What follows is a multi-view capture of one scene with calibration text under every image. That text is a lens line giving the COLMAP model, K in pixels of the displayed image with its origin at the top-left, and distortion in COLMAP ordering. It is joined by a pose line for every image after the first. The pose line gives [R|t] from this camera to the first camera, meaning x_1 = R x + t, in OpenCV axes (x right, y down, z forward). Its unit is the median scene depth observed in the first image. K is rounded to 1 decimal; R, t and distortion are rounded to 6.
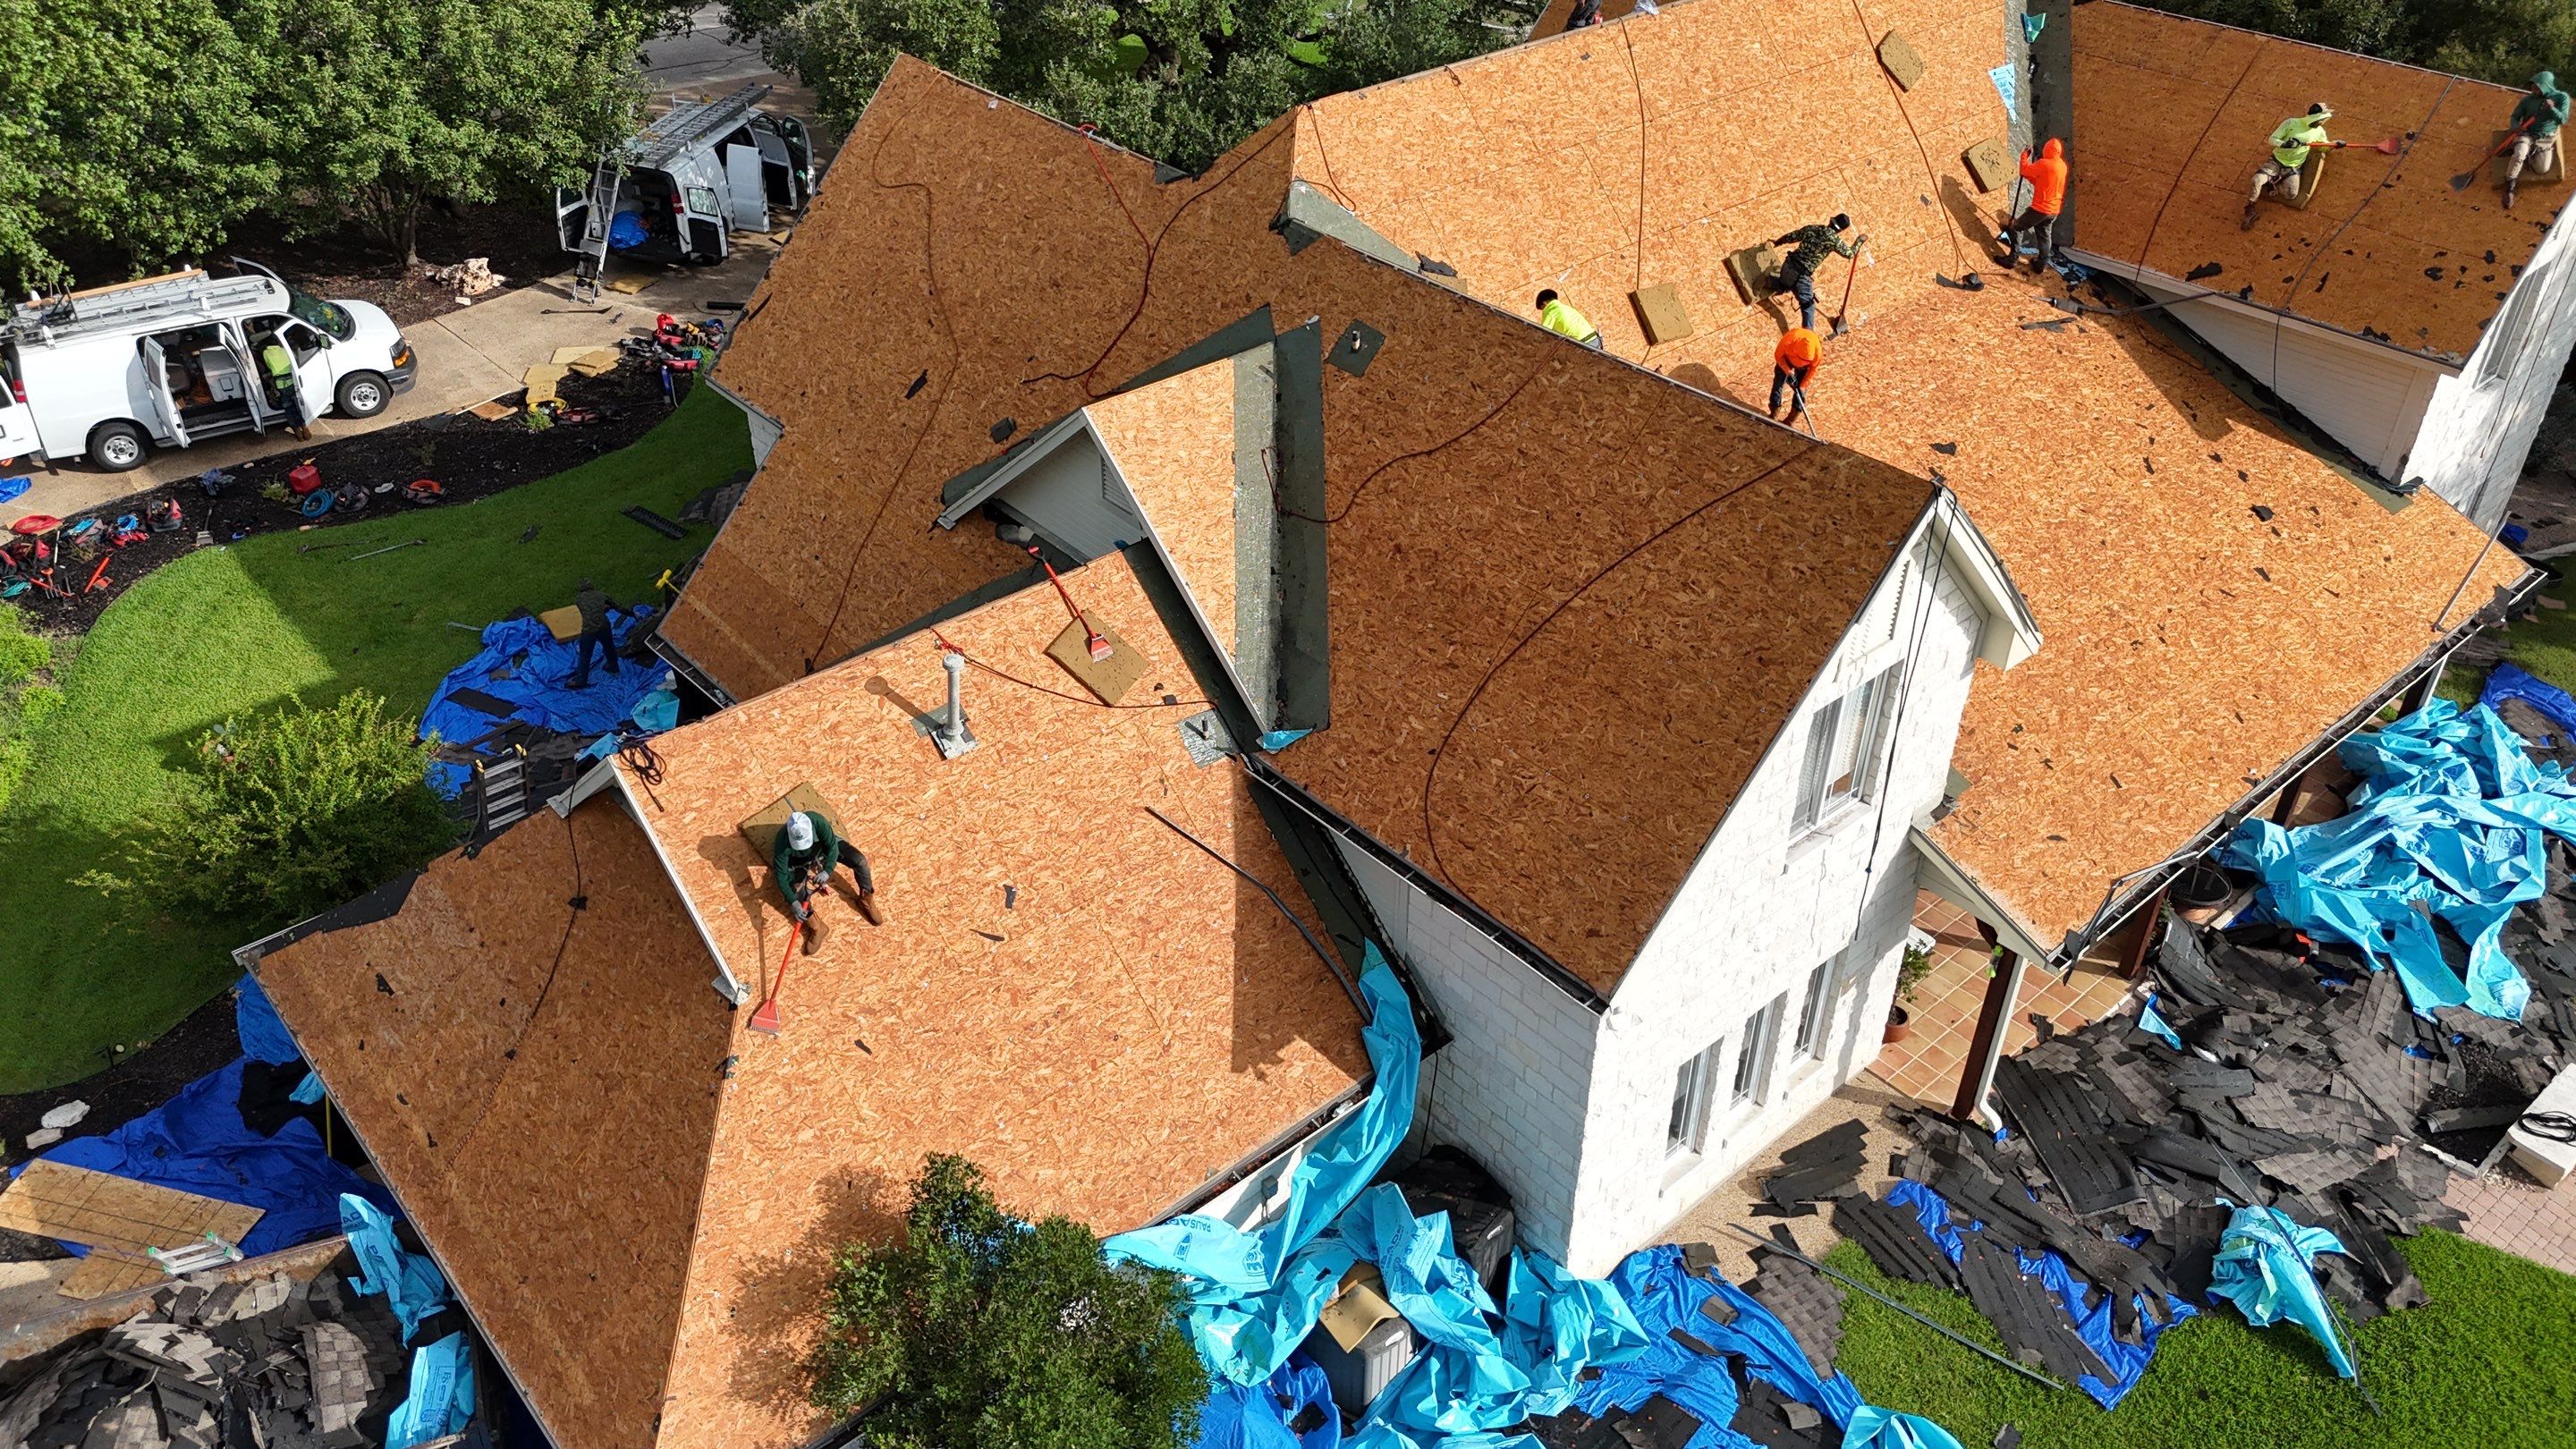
lens RADIAL K [[1922.3, 0, 1289.3], [0, 1922.3, 722.6], [0, 0, 1]] dist [0.038409, 0.005673]
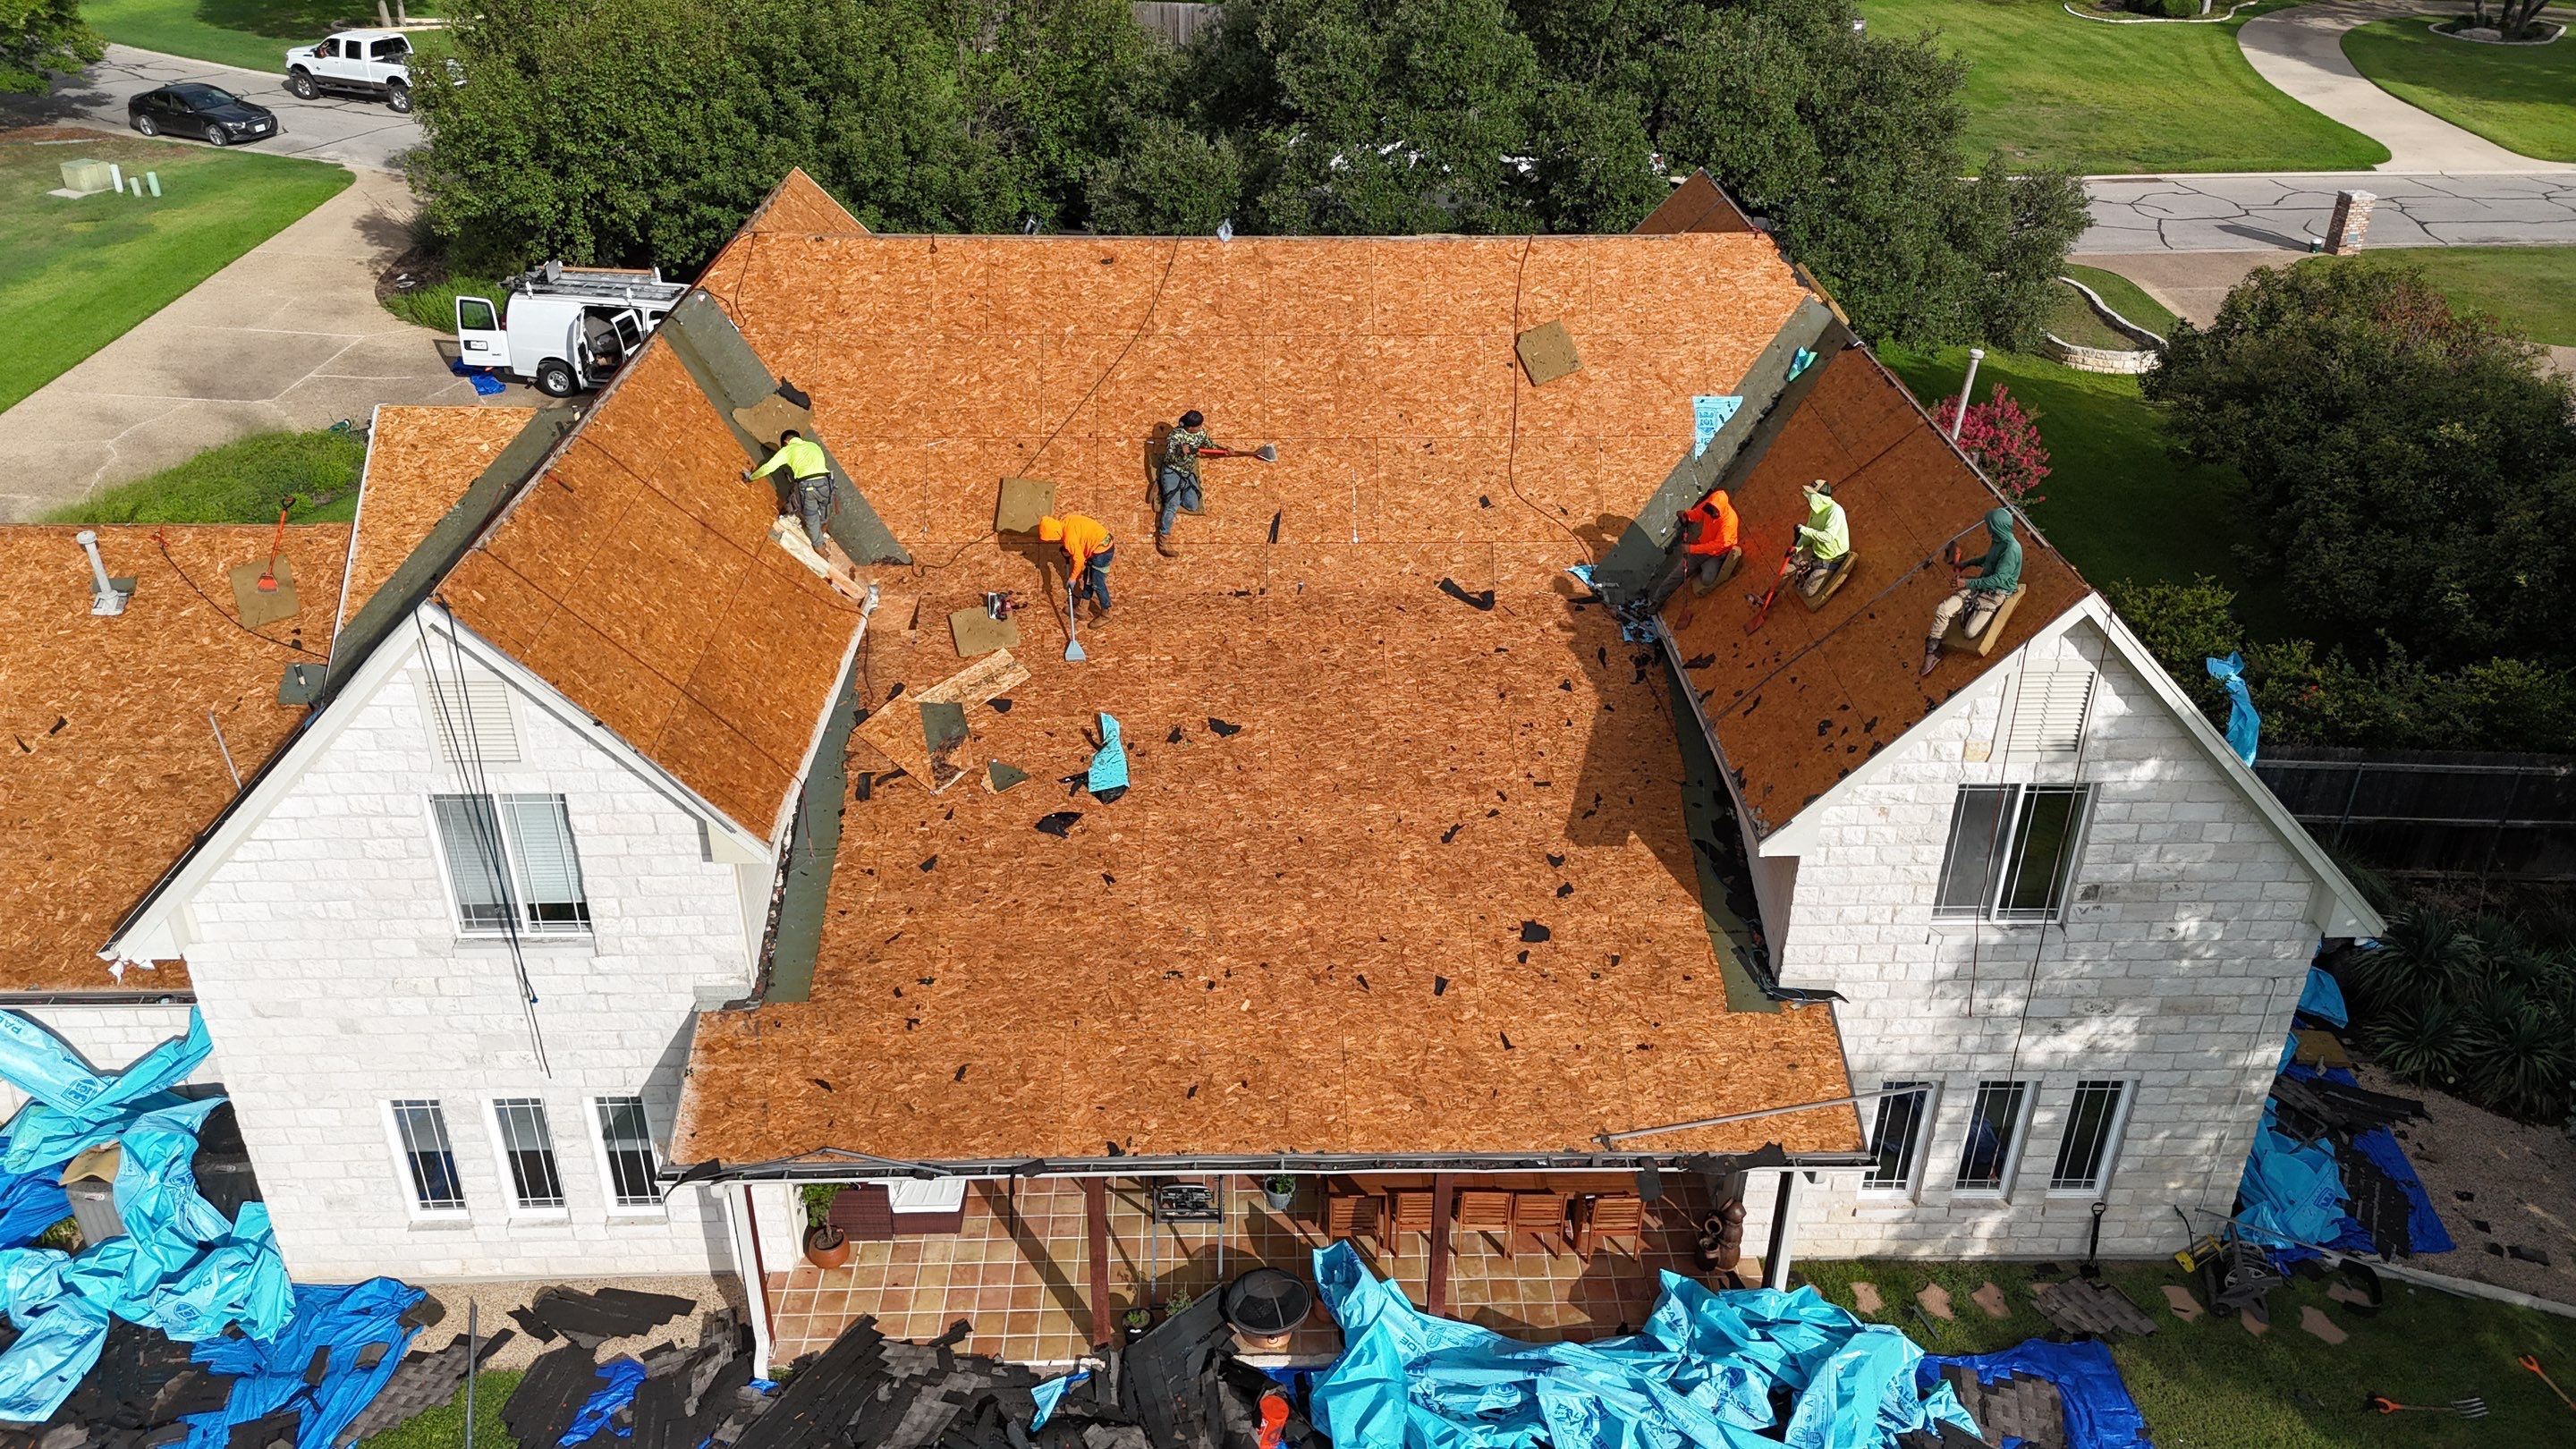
lens RADIAL K [[1922.3, 0, 1278.4], [0, 1922.3, 713.9], [0, 0, 1]] dist [0.038409, 0.005673]
pose [[0.768462, 0.309891, -0.559851, 0.752441], [-0.369194, 0.929321, 0.007639, -0.143743], [0.522649, 0.200823, 0.828558, 0.220498]]
